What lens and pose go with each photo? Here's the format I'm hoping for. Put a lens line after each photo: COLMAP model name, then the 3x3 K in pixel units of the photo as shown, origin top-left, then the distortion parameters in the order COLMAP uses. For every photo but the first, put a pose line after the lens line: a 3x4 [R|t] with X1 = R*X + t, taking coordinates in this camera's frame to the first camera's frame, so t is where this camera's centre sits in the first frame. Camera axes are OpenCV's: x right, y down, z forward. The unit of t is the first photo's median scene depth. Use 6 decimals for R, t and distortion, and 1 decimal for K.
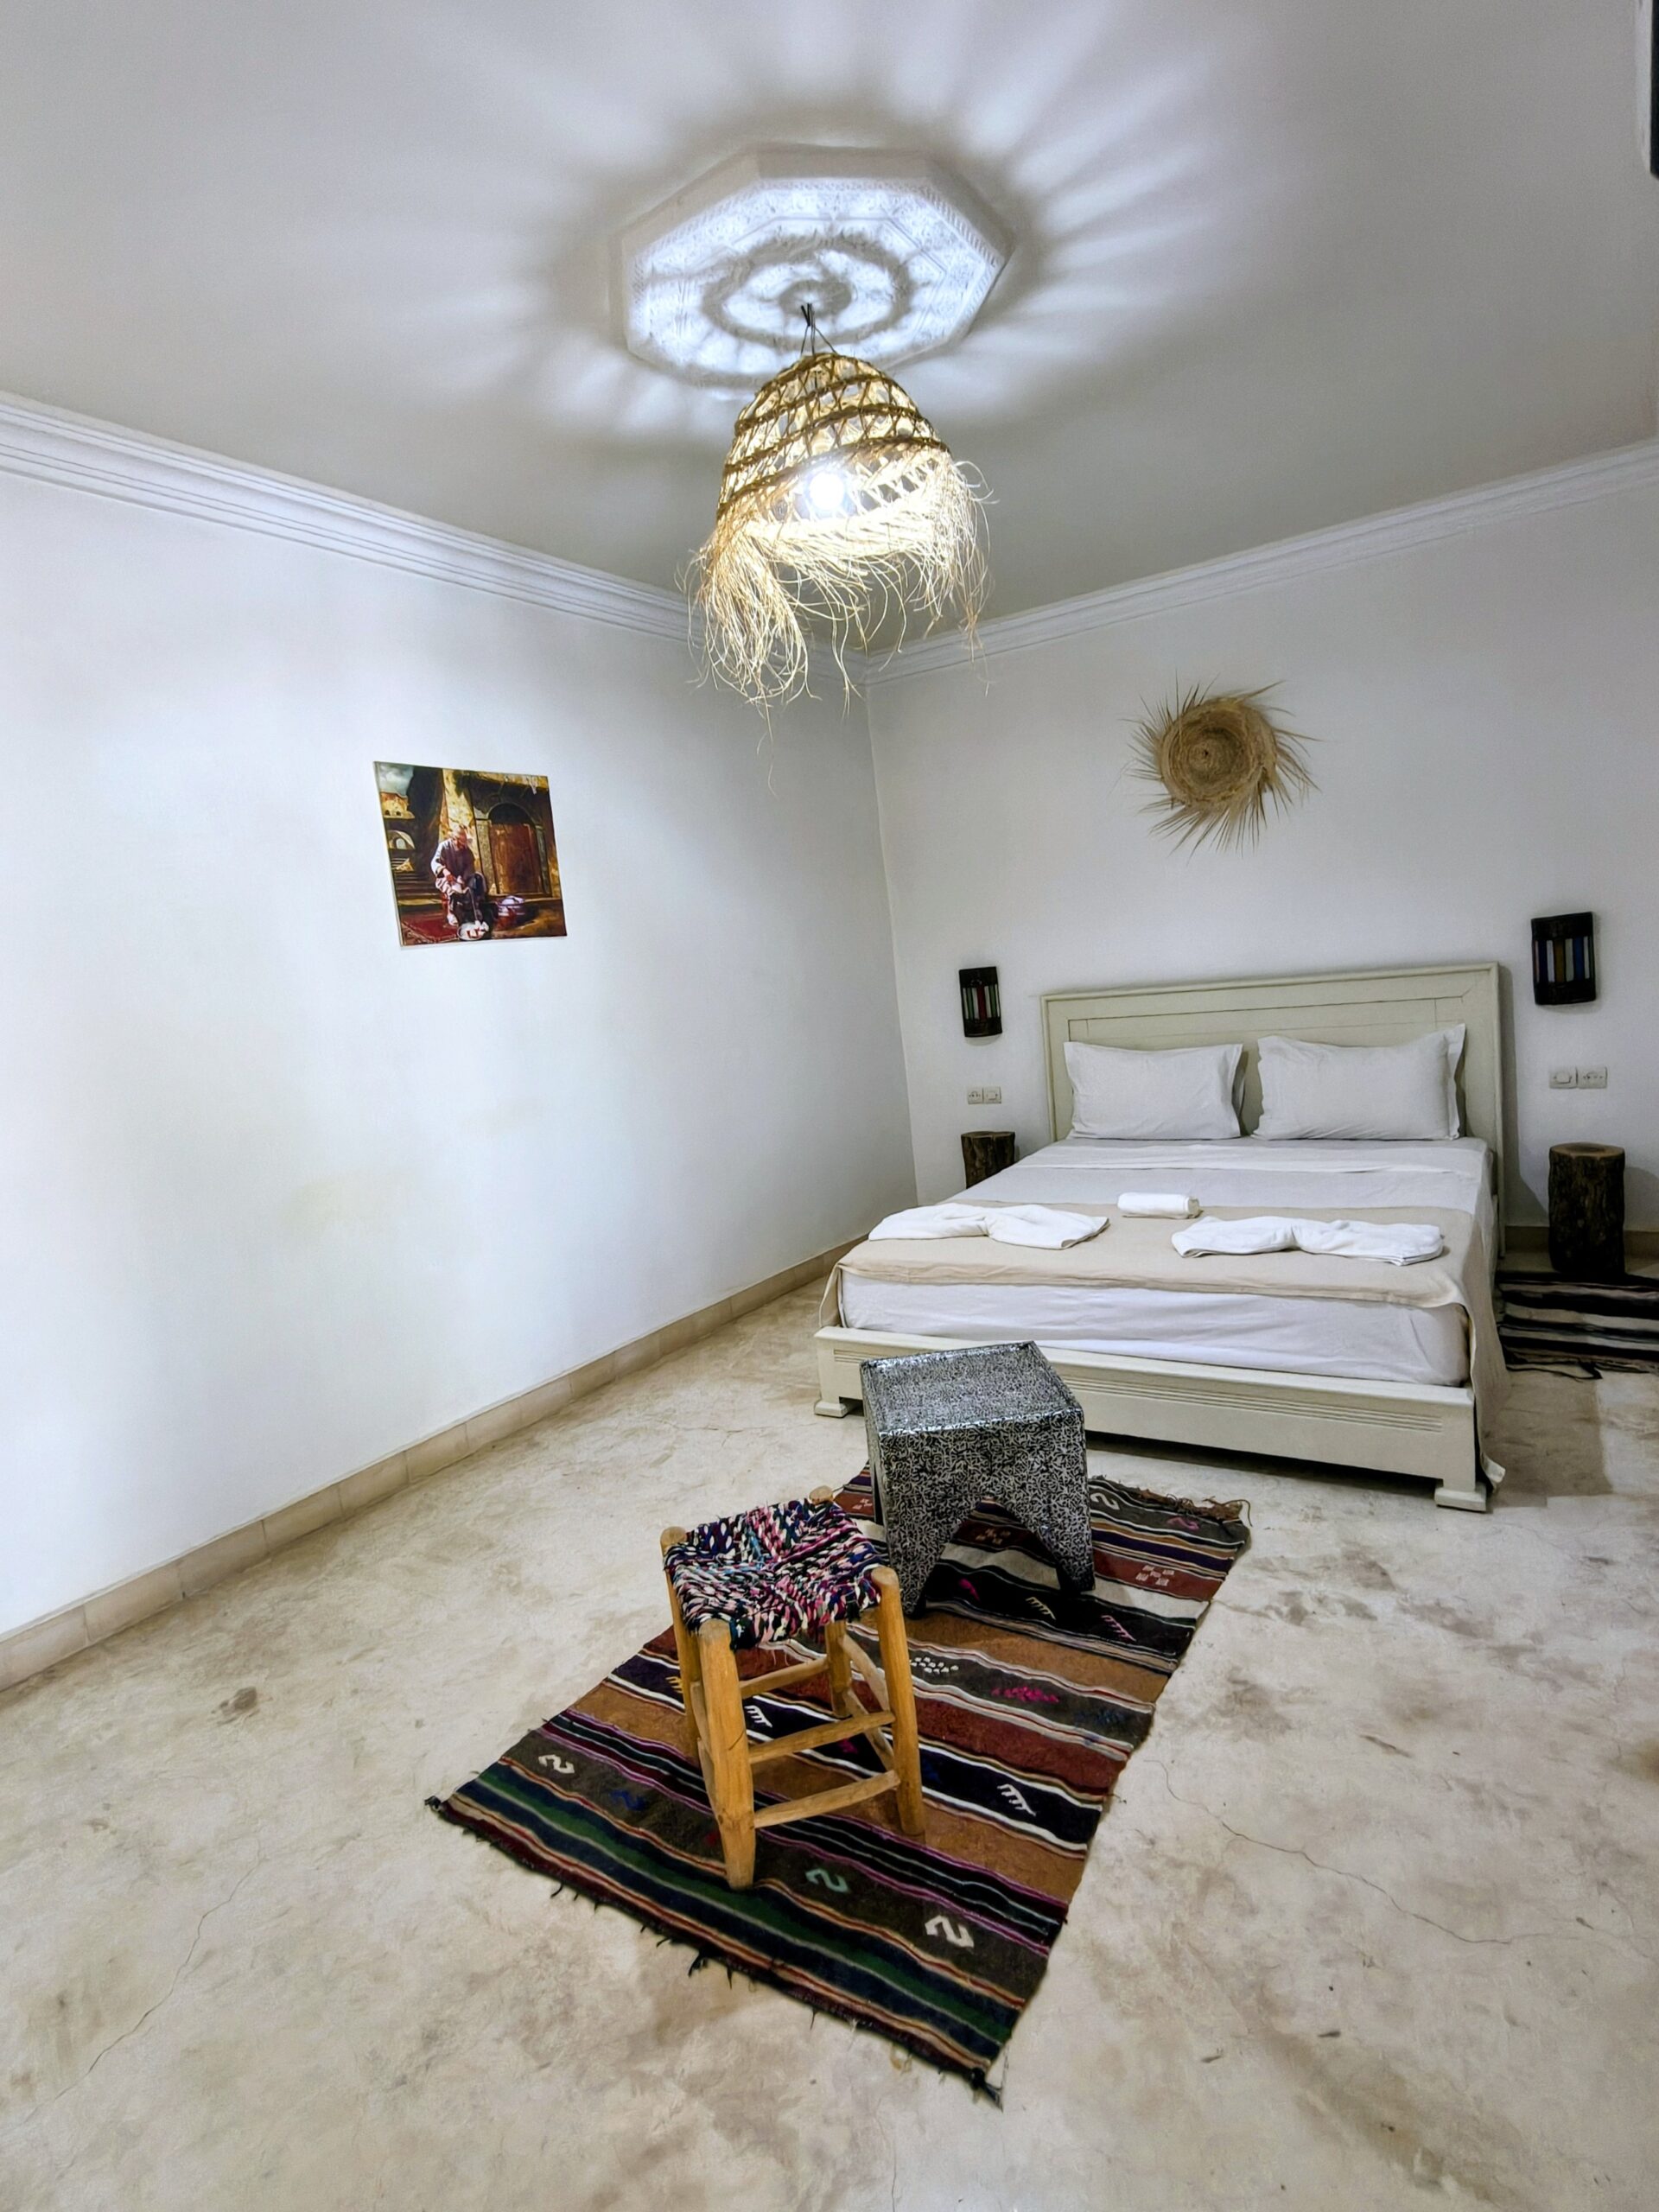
lens RADIAL K [[1158.6, 0, 829.5], [0, 1158.6, 1106.0], [0, 0, 1]] dist [-0.000900, -0.000159]
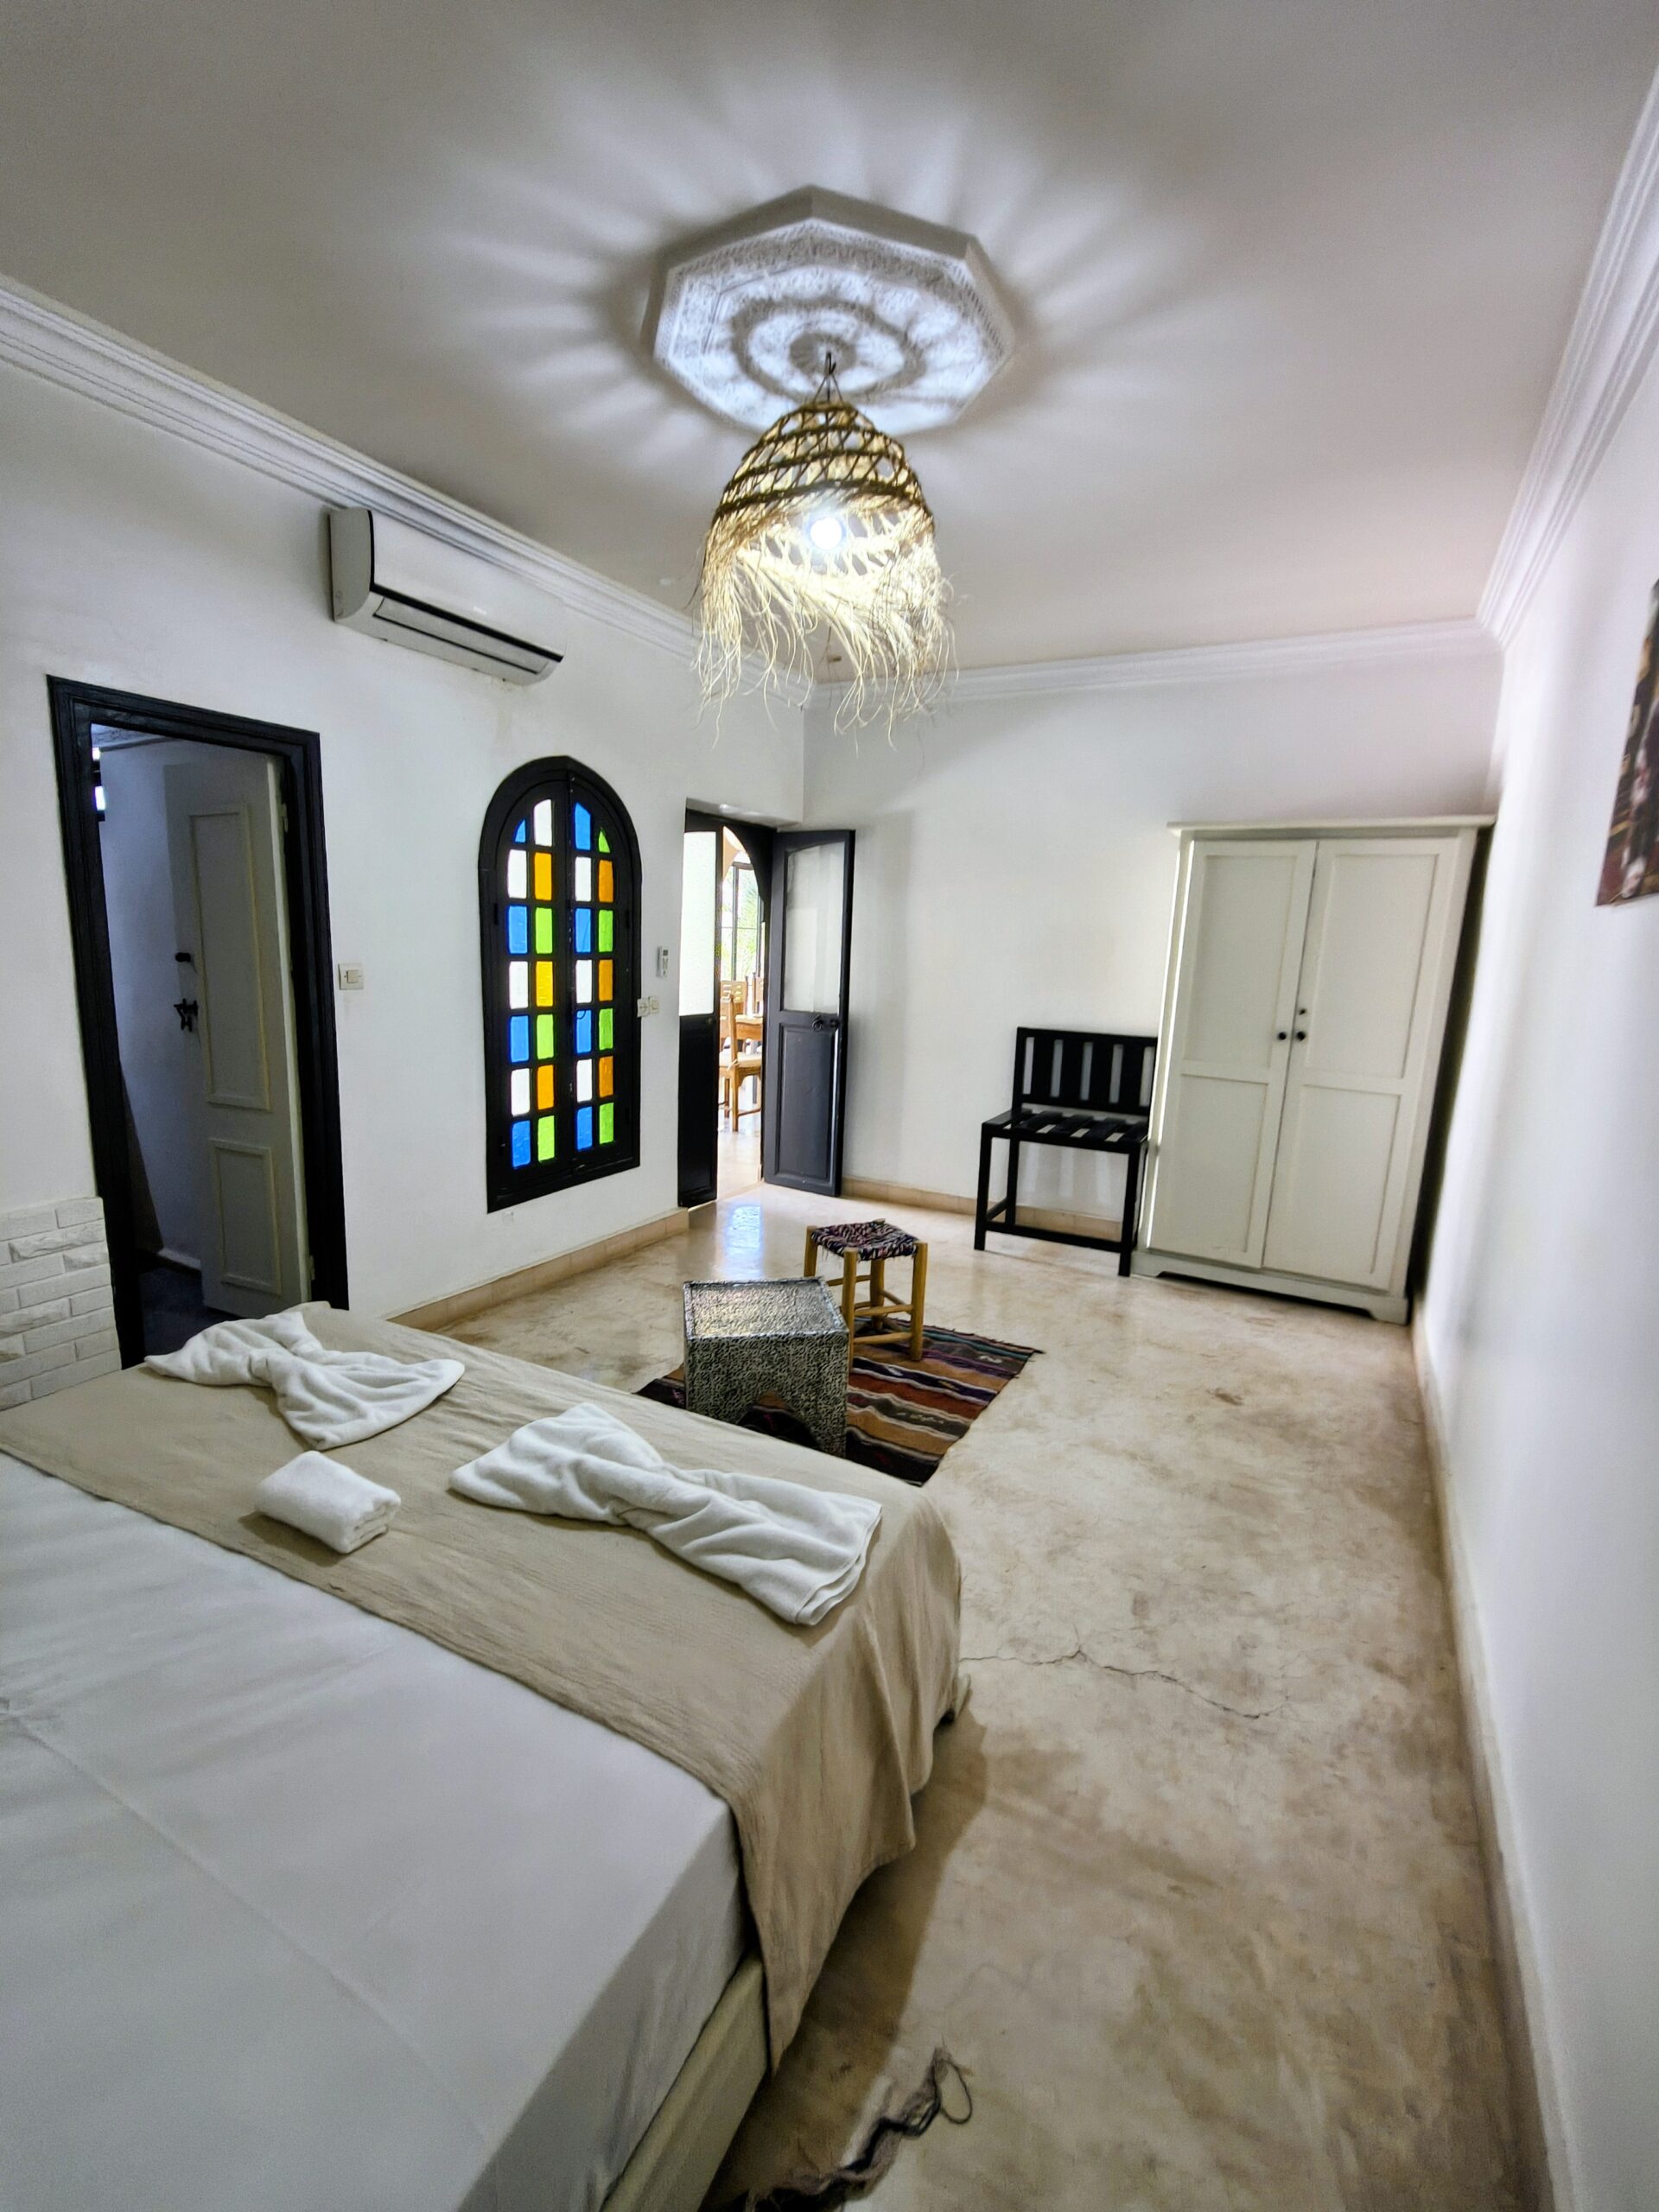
lens RADIAL K [[958.3, 0, 836.7], [0, 958.3, 1102.2], [0, 0, 1]] dist [-0.003209, -0.000453]
pose [[-0.991652, 0.086150, -0.095937, 0.116924], [0.053727, 0.952447, 0.299929, -0.288878], [0.117214, 0.292271, -0.949125, 1.985409]]
